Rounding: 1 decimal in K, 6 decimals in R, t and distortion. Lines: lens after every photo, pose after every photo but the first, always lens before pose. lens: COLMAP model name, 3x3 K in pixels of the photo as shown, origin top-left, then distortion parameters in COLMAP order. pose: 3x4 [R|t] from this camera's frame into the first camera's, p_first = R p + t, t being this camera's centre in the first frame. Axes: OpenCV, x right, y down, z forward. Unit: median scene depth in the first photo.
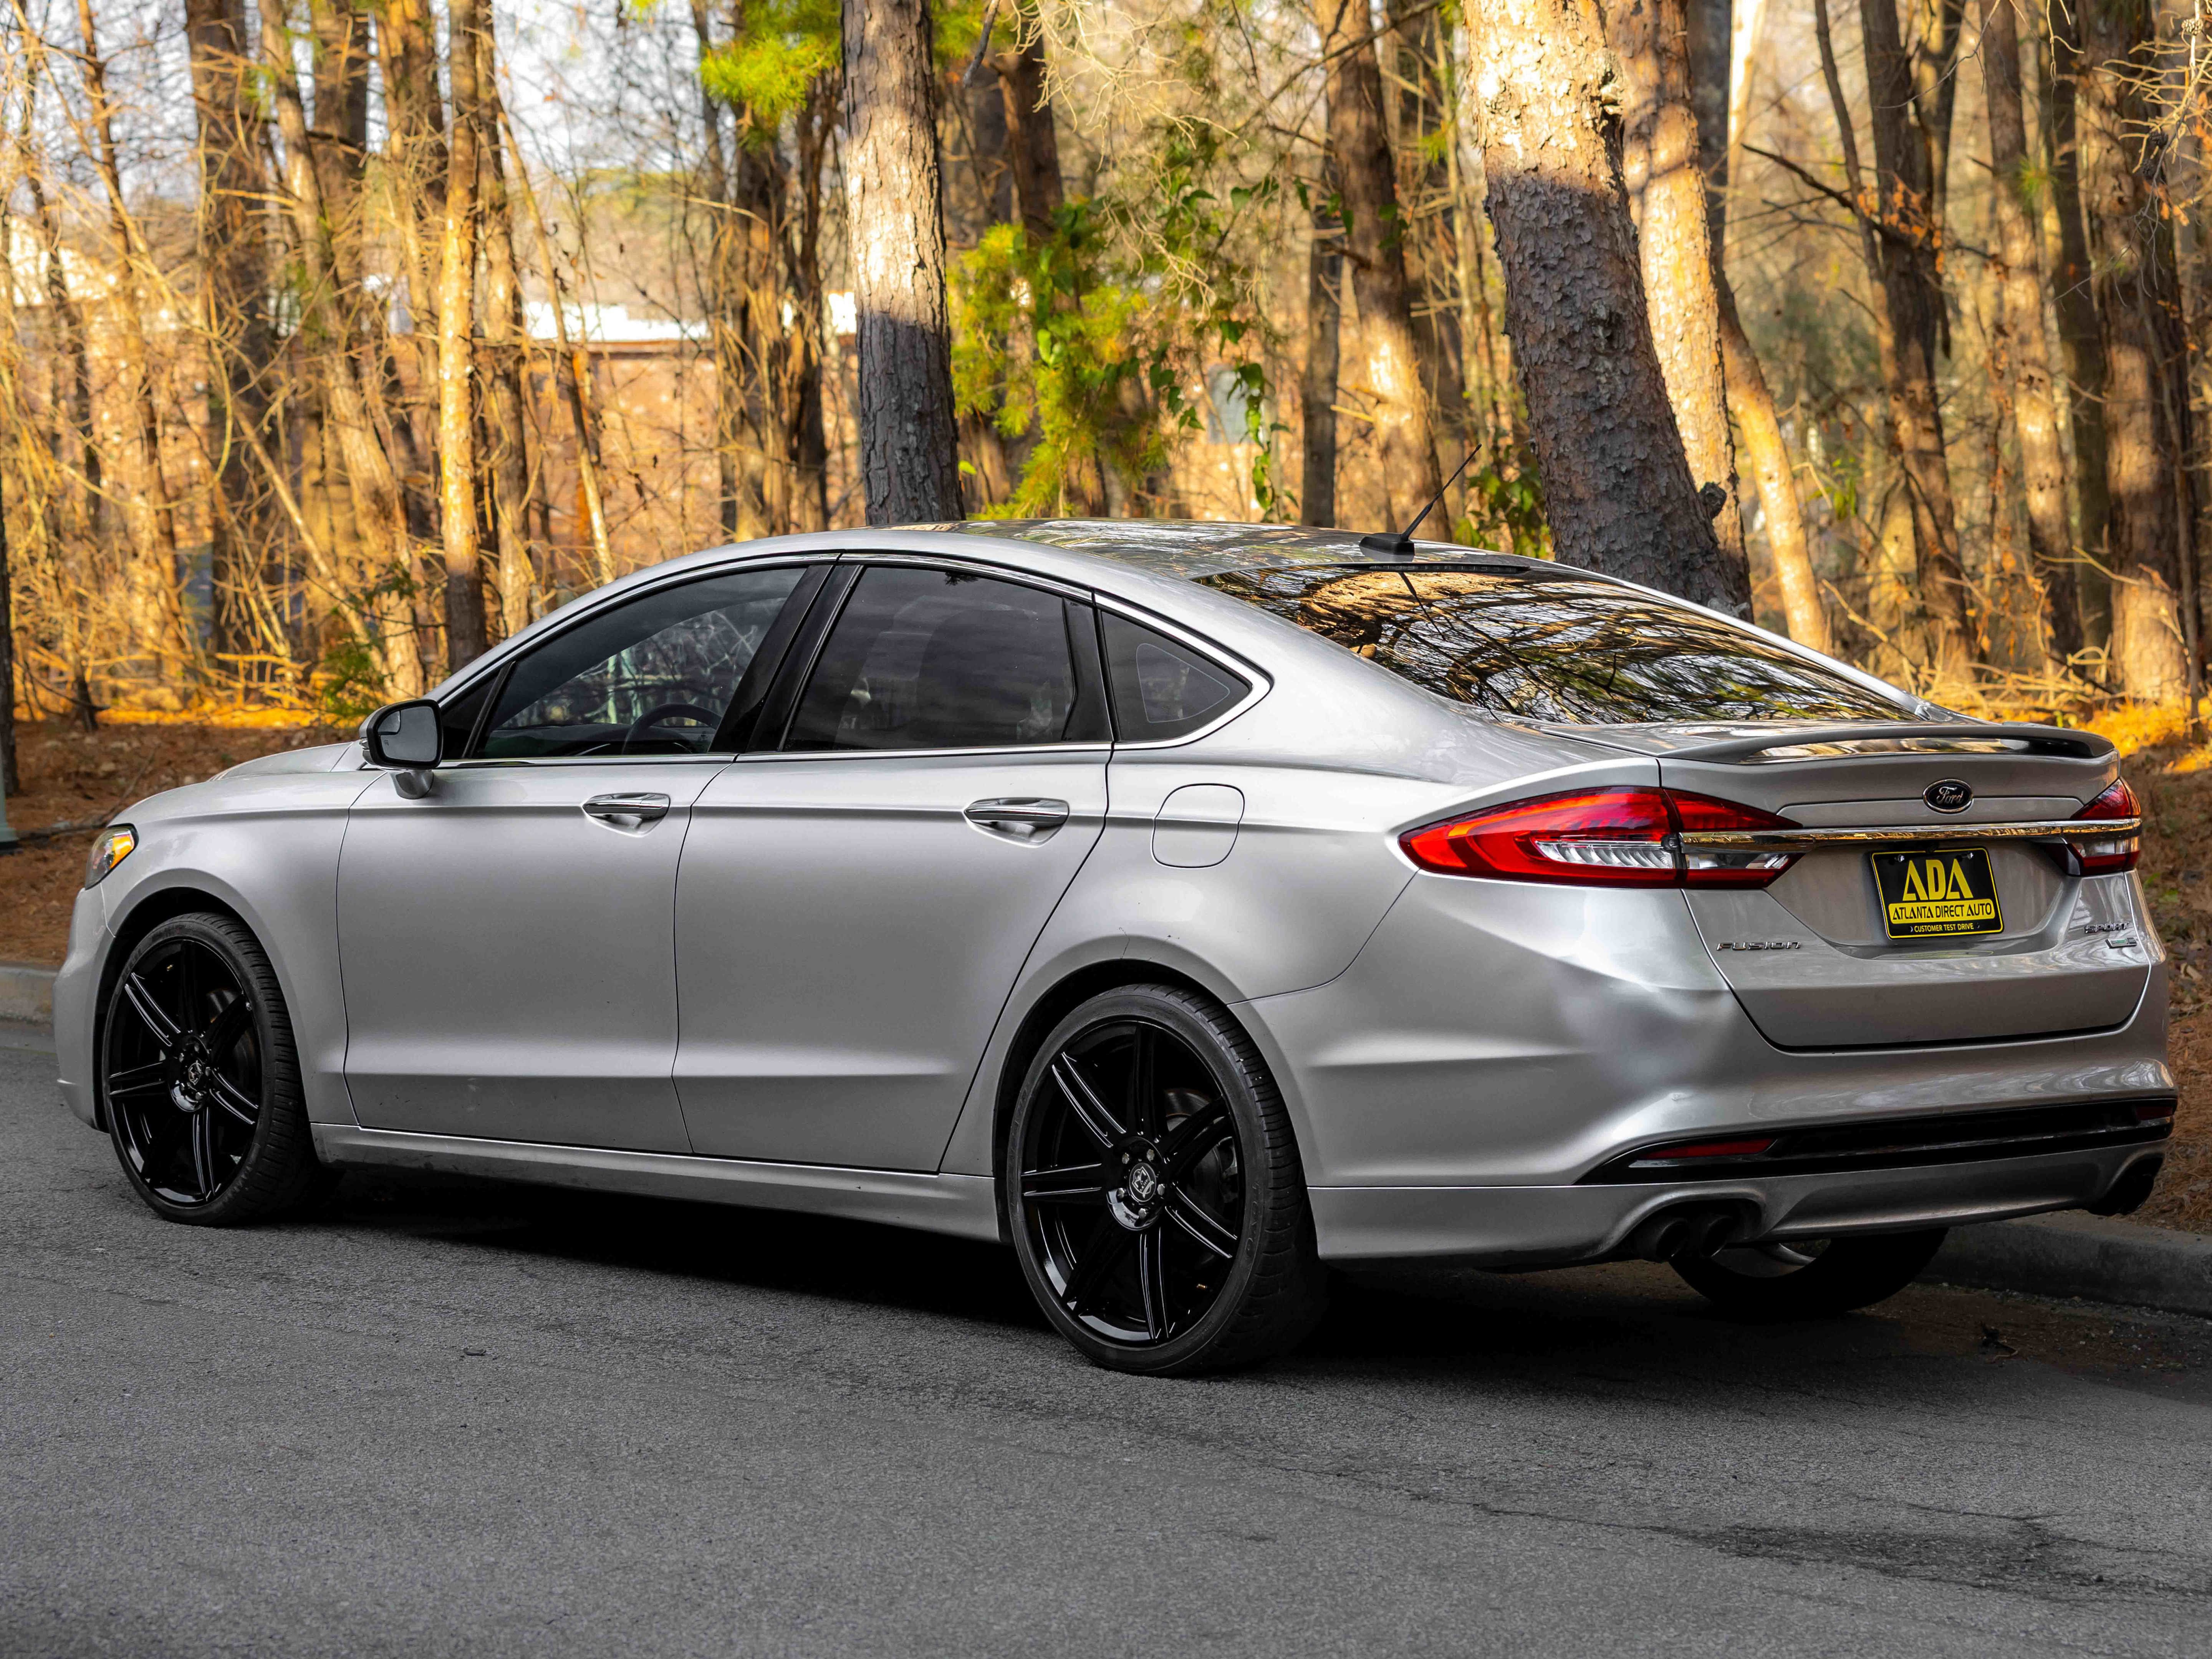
lens RADIAL K [[6152.2, 0, 1106.0], [0, 6152.2, 829.5], [0, 0, 1]] dist [0.197386, 0.627042]
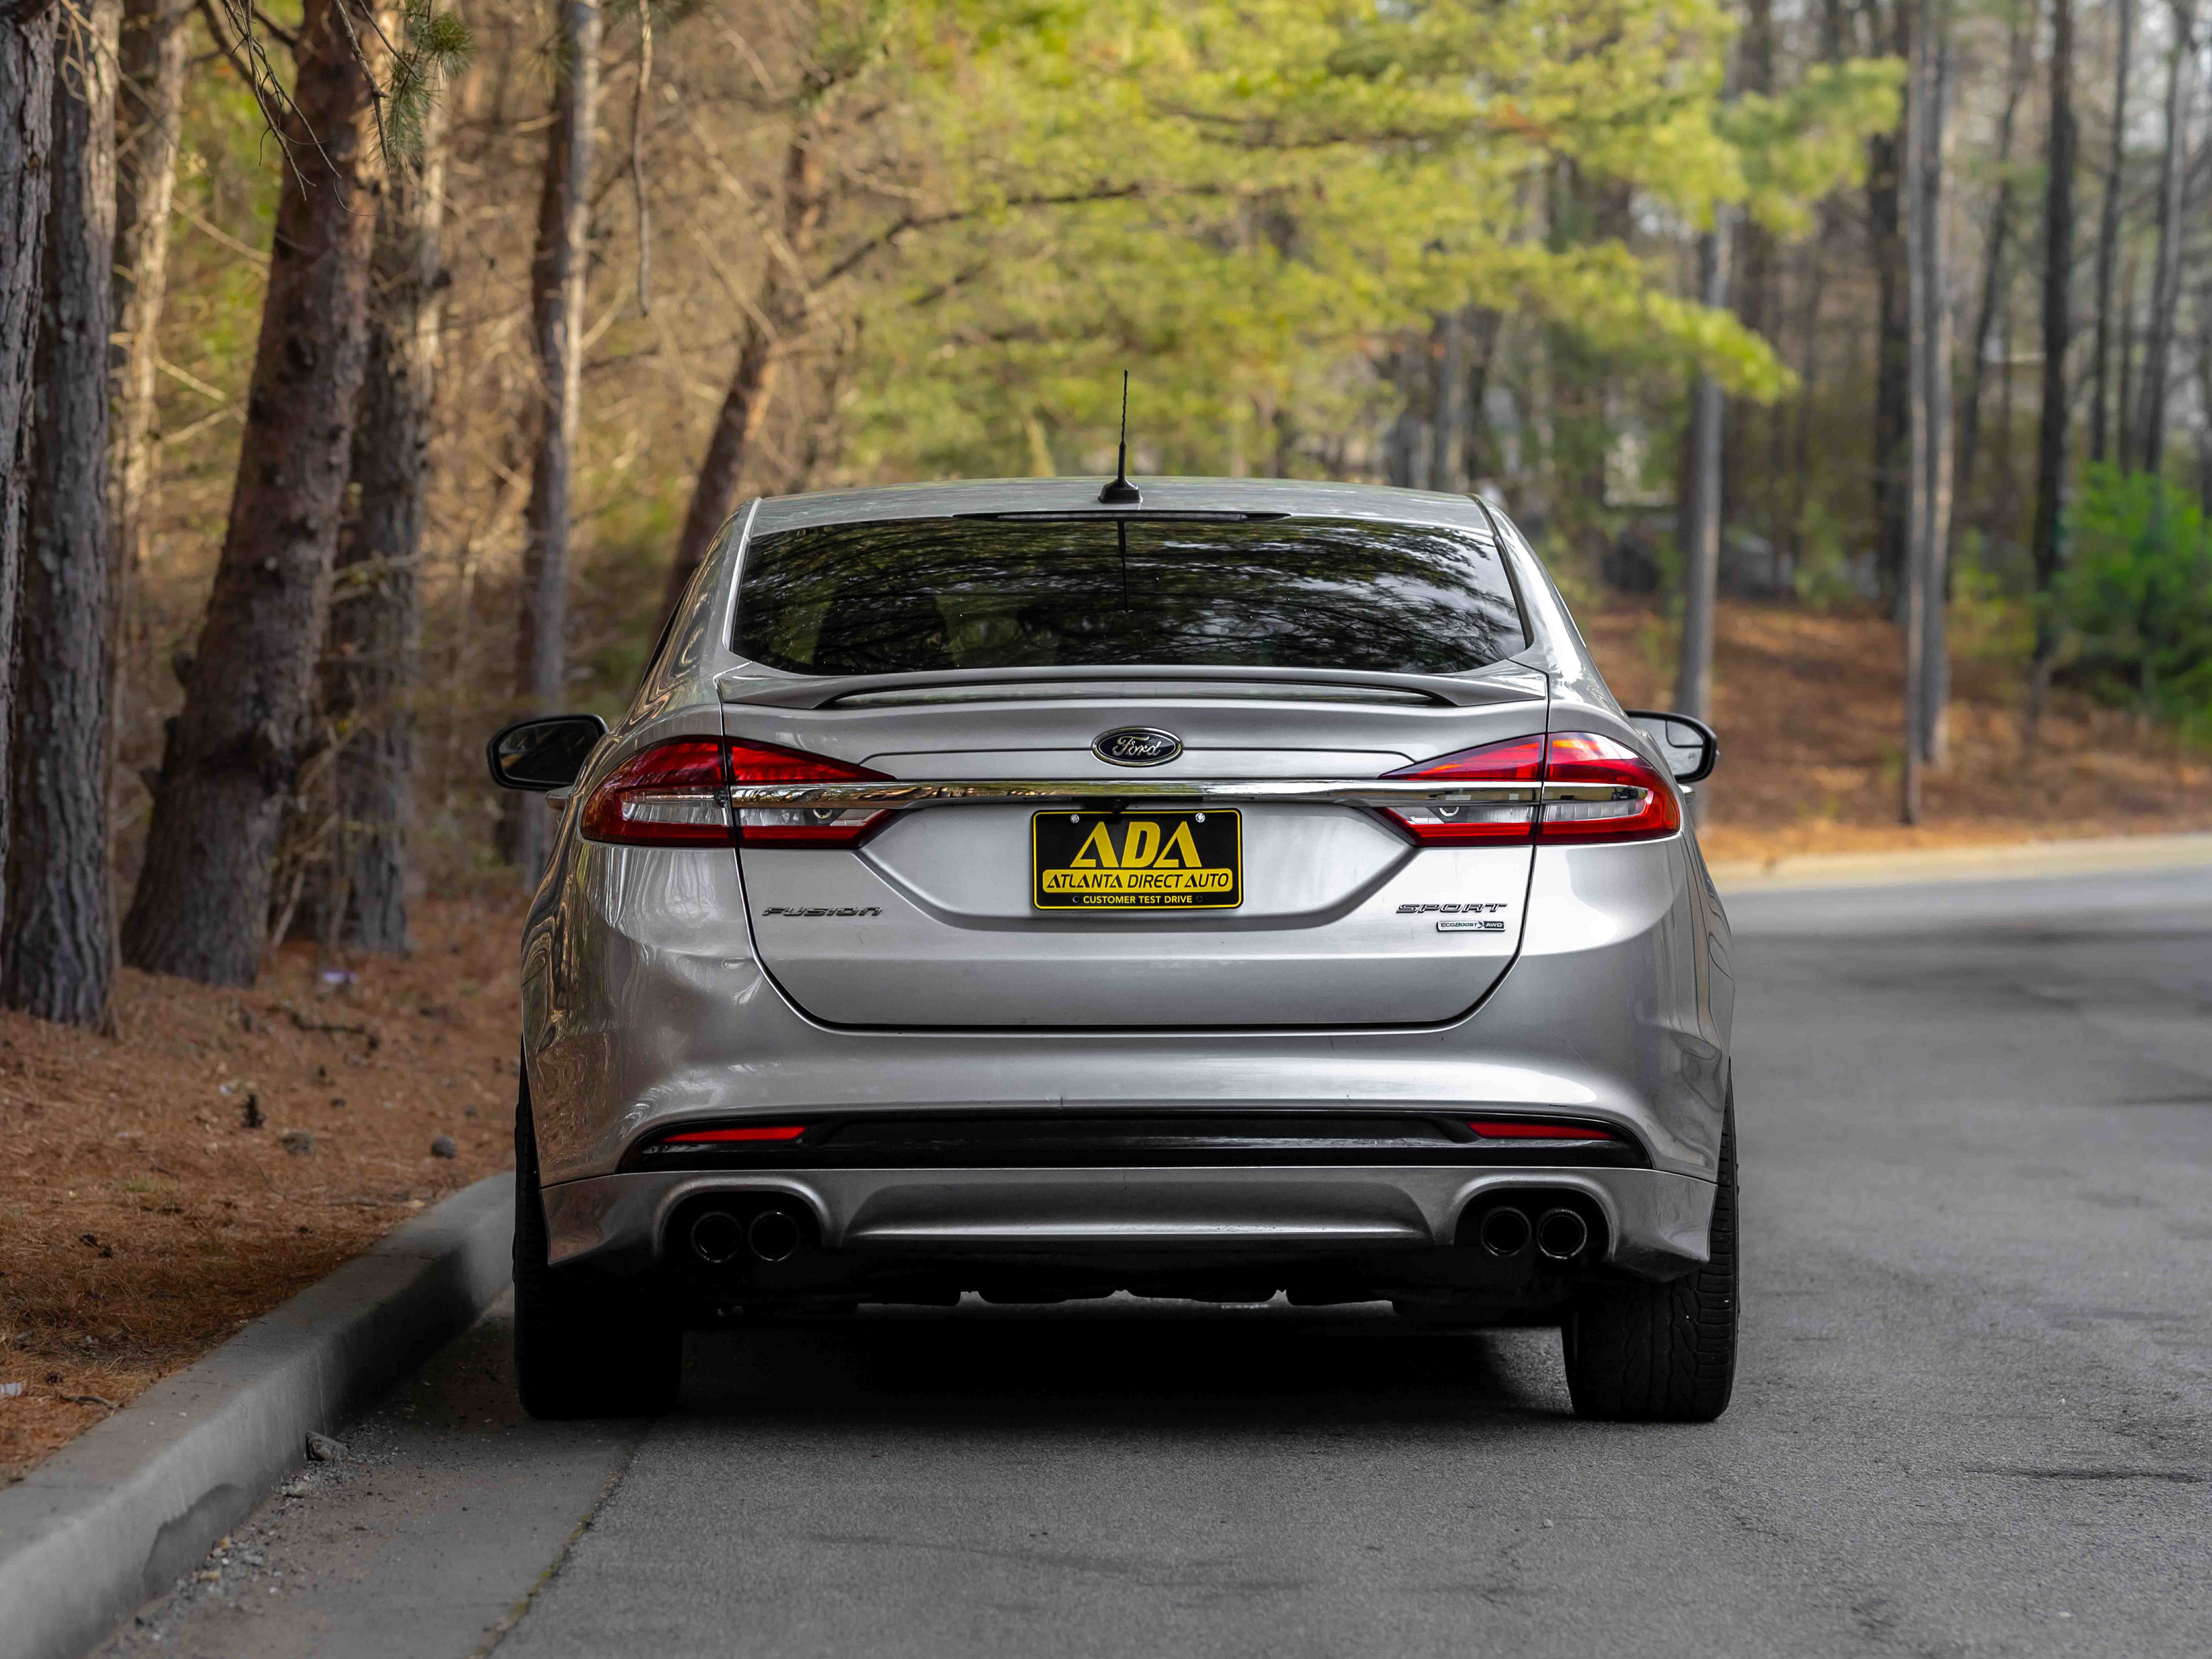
lens RADIAL K [[11110.0, 0, 1106.0], [0, 11110.0, 829.5], [0, 0, 1]] dist [-0.442503, 16.059838]
pose [[0.738378, -0.017711, -0.674154, 1.181107], [-0.015750, 0.998930, -0.043494, 0.073854], [0.674203, 0.042733, 0.737309, -0.149596]]
